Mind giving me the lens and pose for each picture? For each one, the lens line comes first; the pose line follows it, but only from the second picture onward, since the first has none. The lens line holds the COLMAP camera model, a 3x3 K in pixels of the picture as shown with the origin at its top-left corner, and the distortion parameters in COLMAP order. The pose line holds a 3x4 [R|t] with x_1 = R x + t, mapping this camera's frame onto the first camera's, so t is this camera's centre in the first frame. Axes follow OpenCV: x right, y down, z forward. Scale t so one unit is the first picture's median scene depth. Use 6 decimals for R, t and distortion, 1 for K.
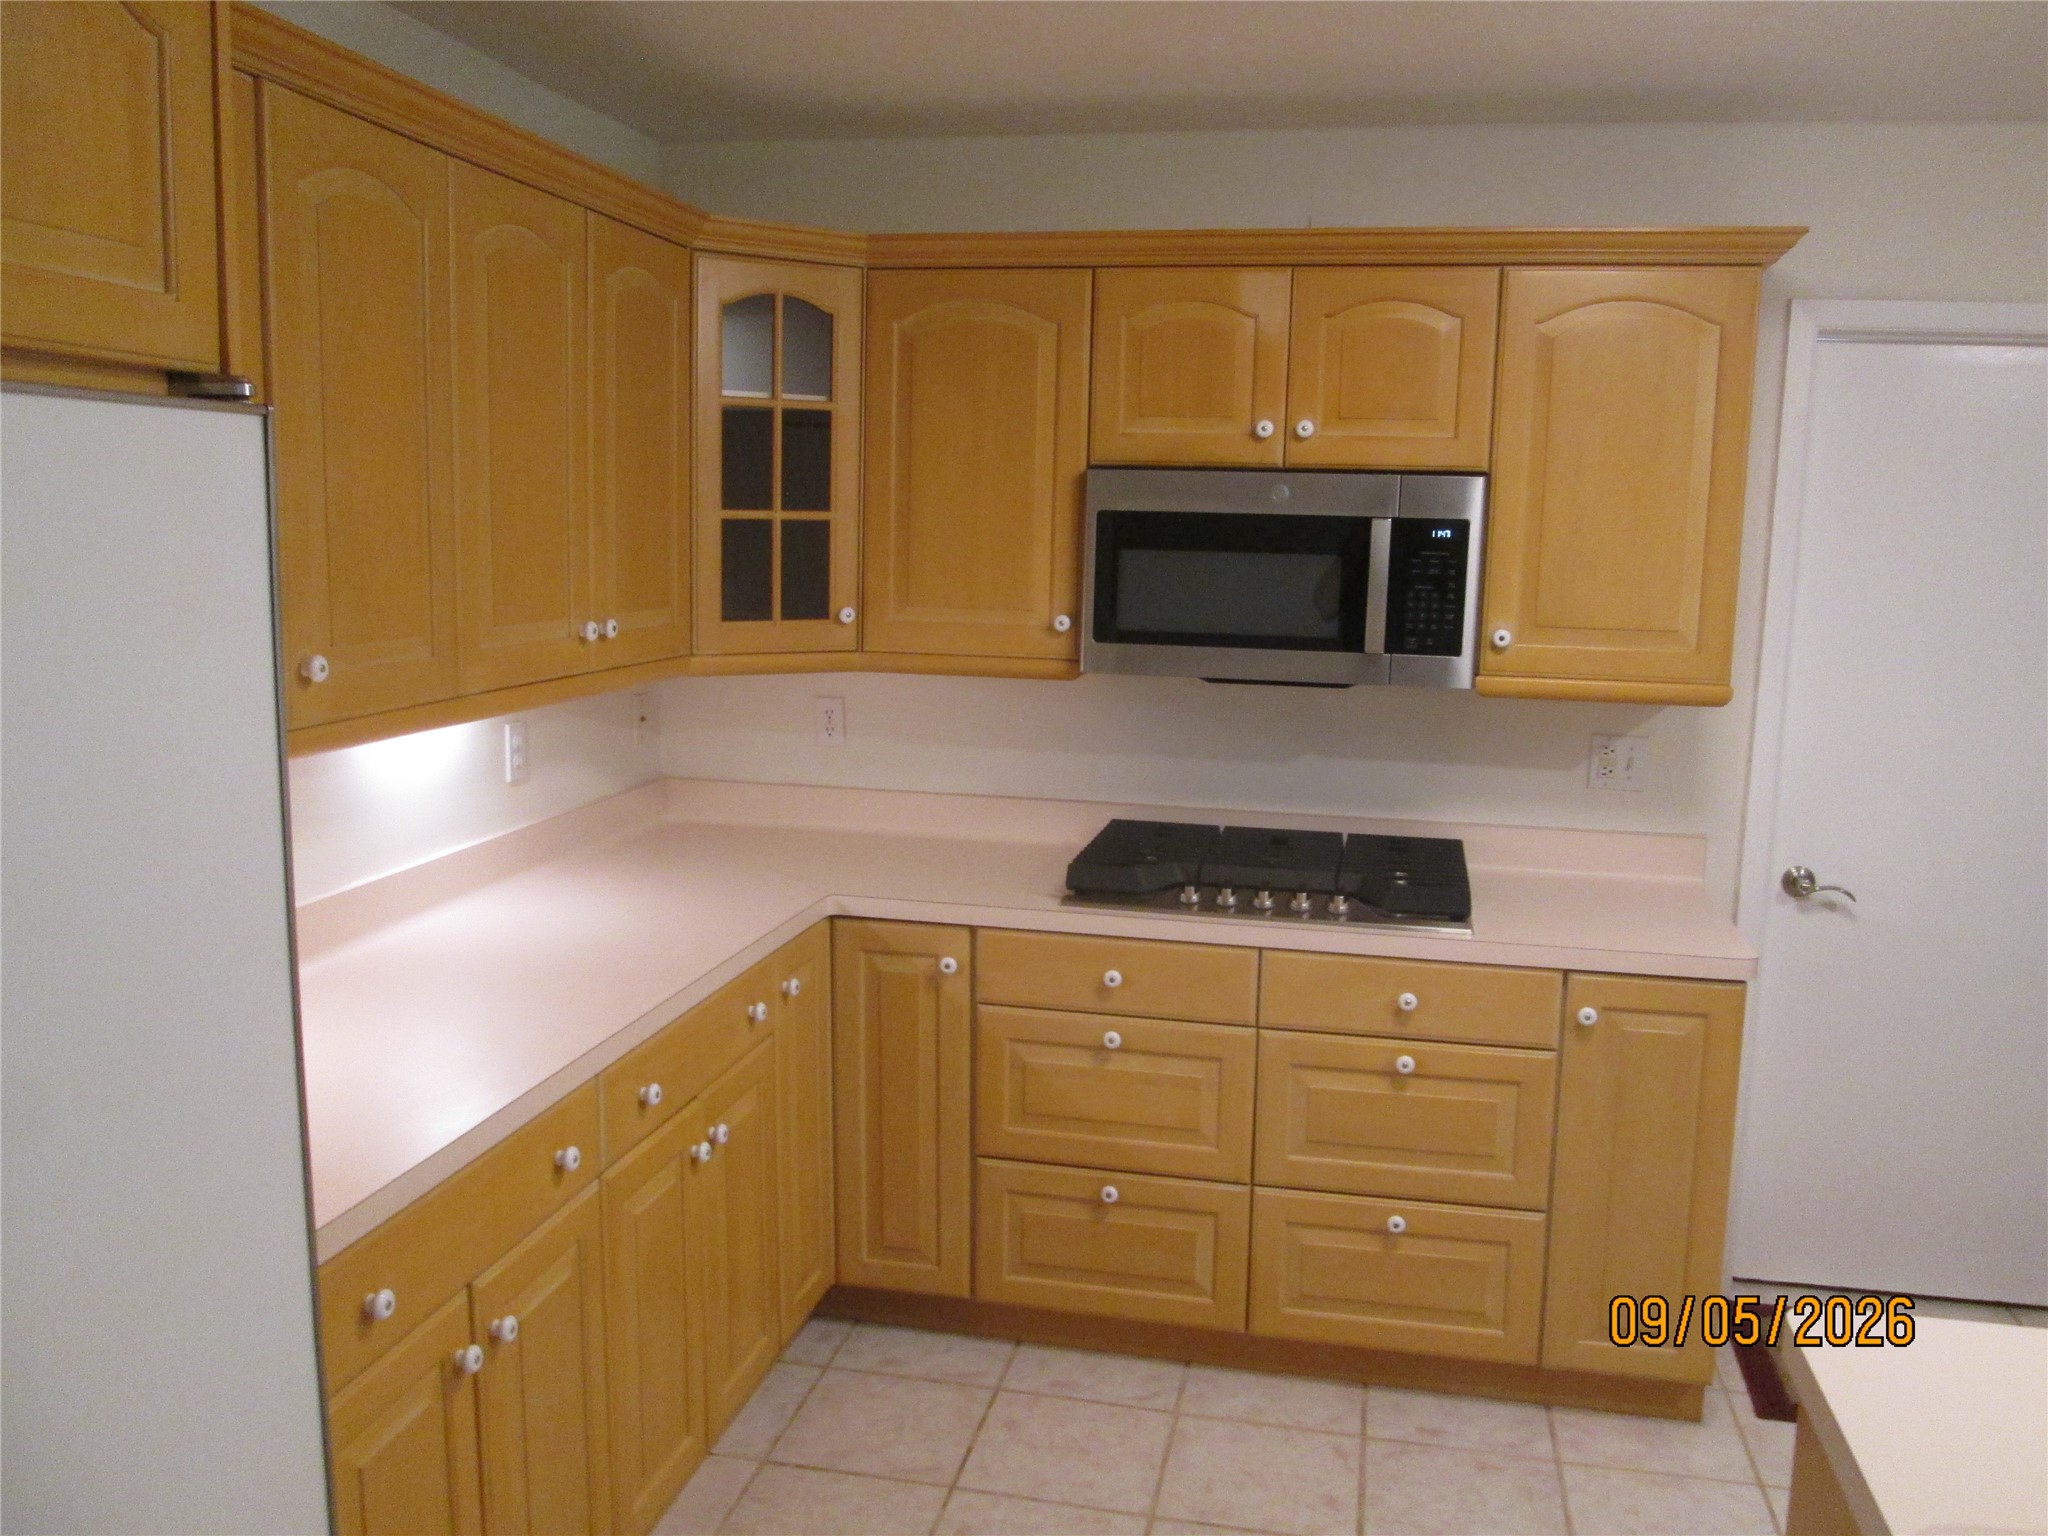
lens RADIAL K [[1706.8, 0, 1024.0], [0, 1706.8, 768.0], [0, 0, 1]] dist [-0.052209, 0.001770]
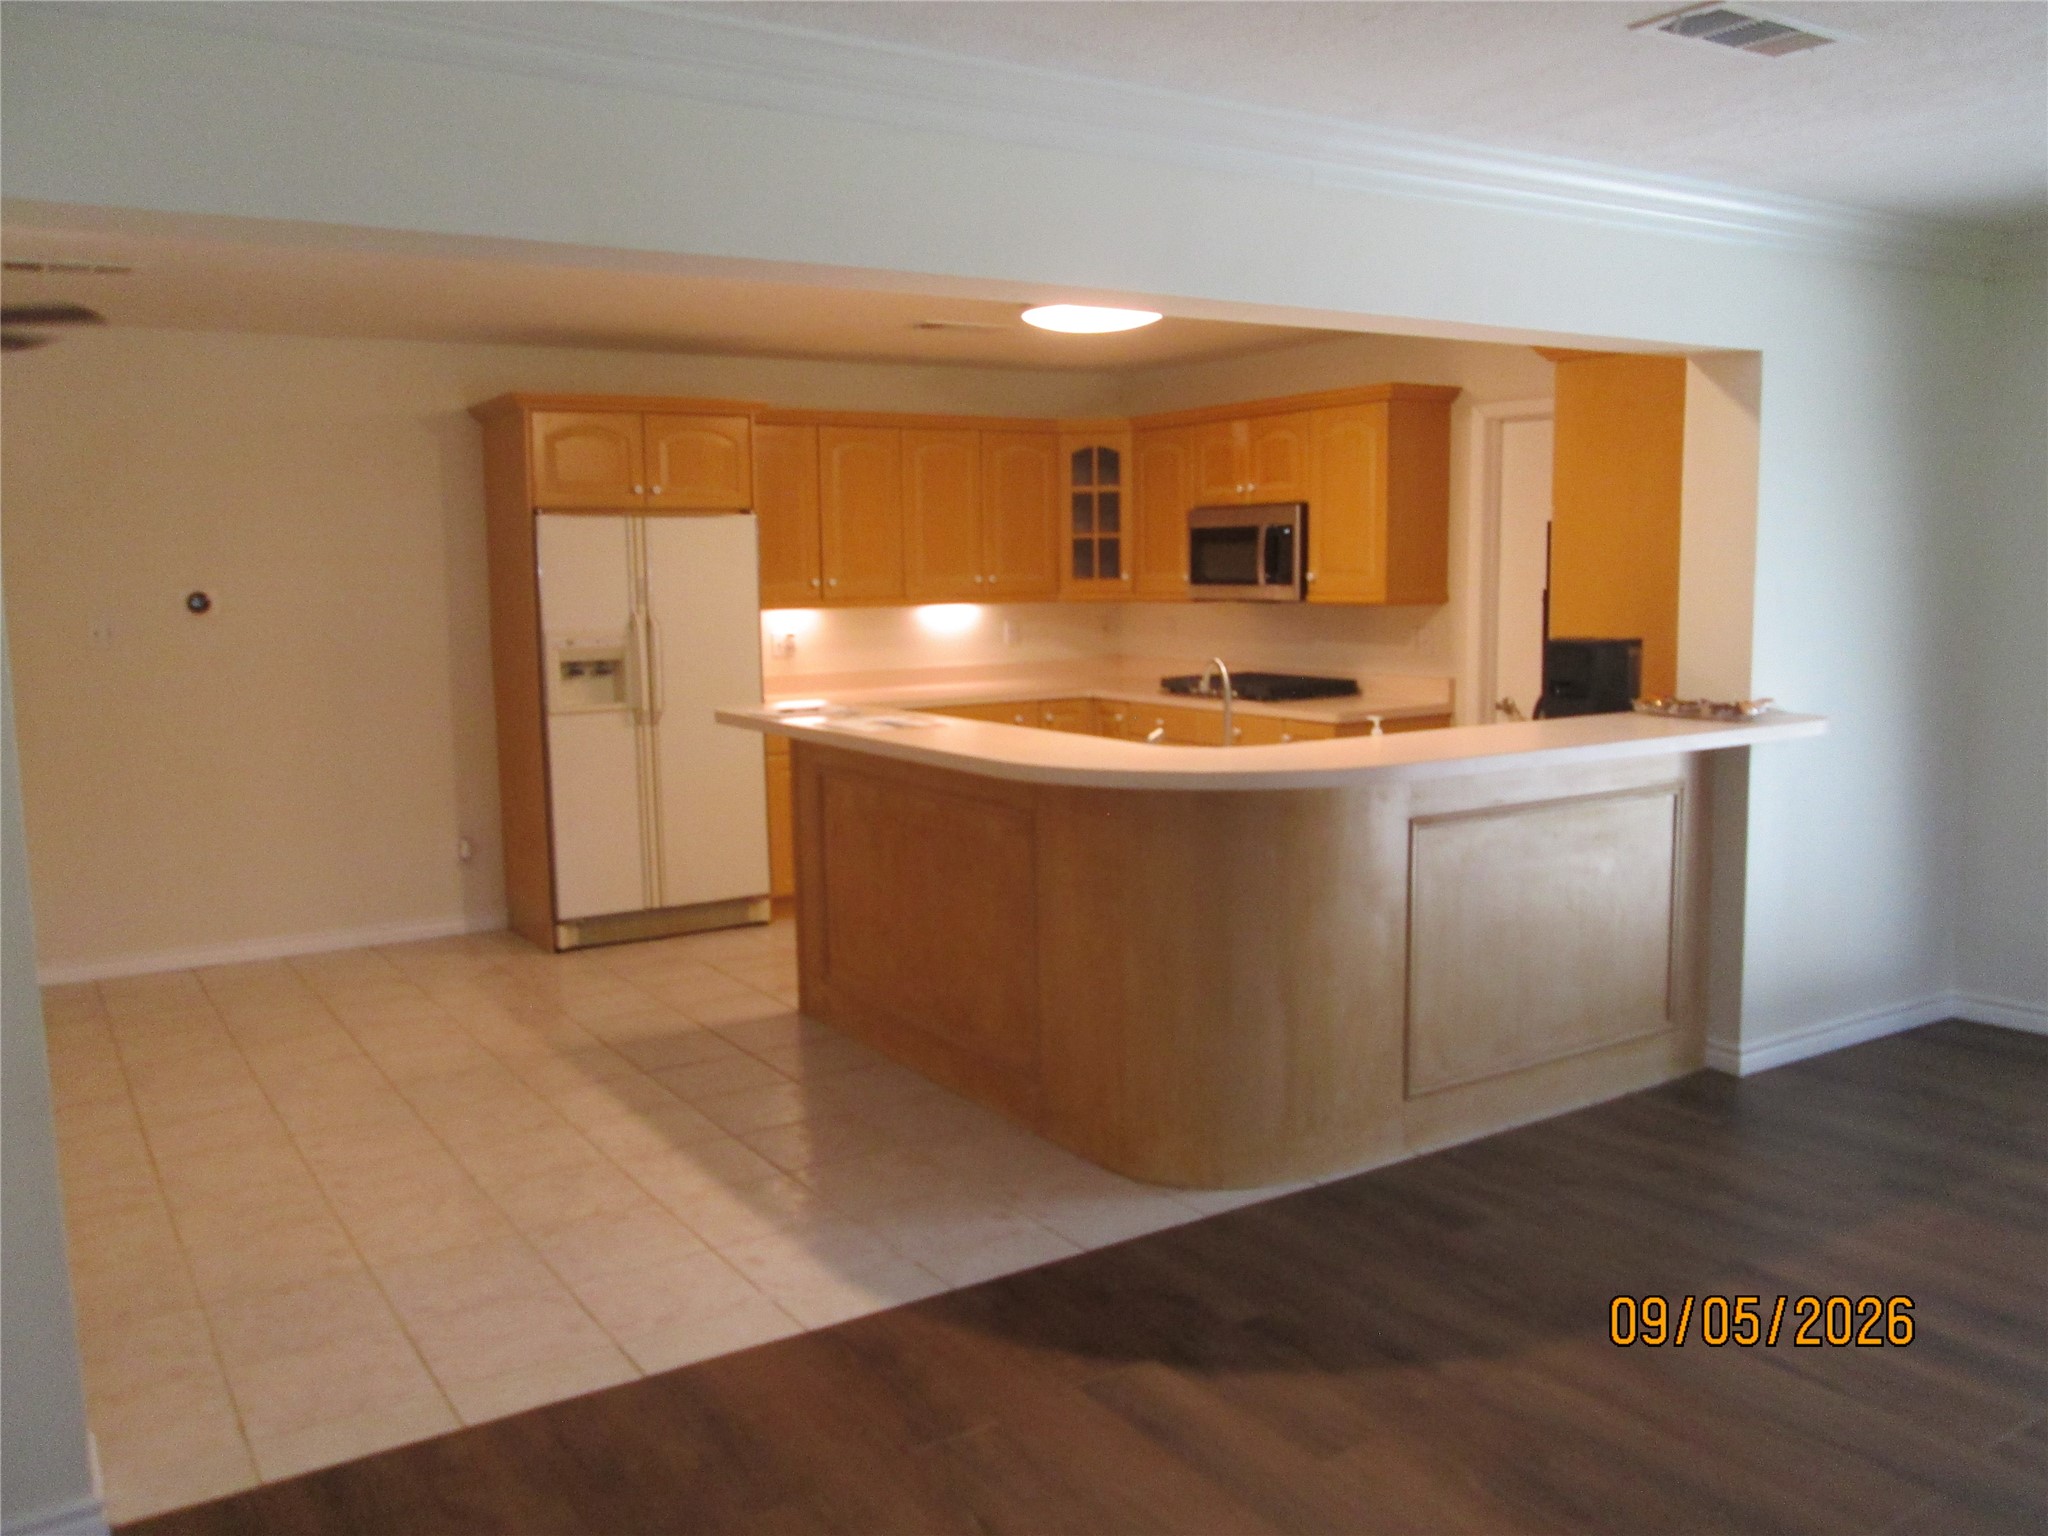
lens RADIAL K [[1684.8, 0, 952.0], [0, 1684.8, 771.7], [0, 0, 1]] dist [-0.064100, -0.002180]
pose [[0.674579, 0.058068, -0.735915, 1.546424], [-0.077563, 0.996959, 0.007568, 0.190171], [0.734116, 0.051975, 0.677032, -0.781664]]
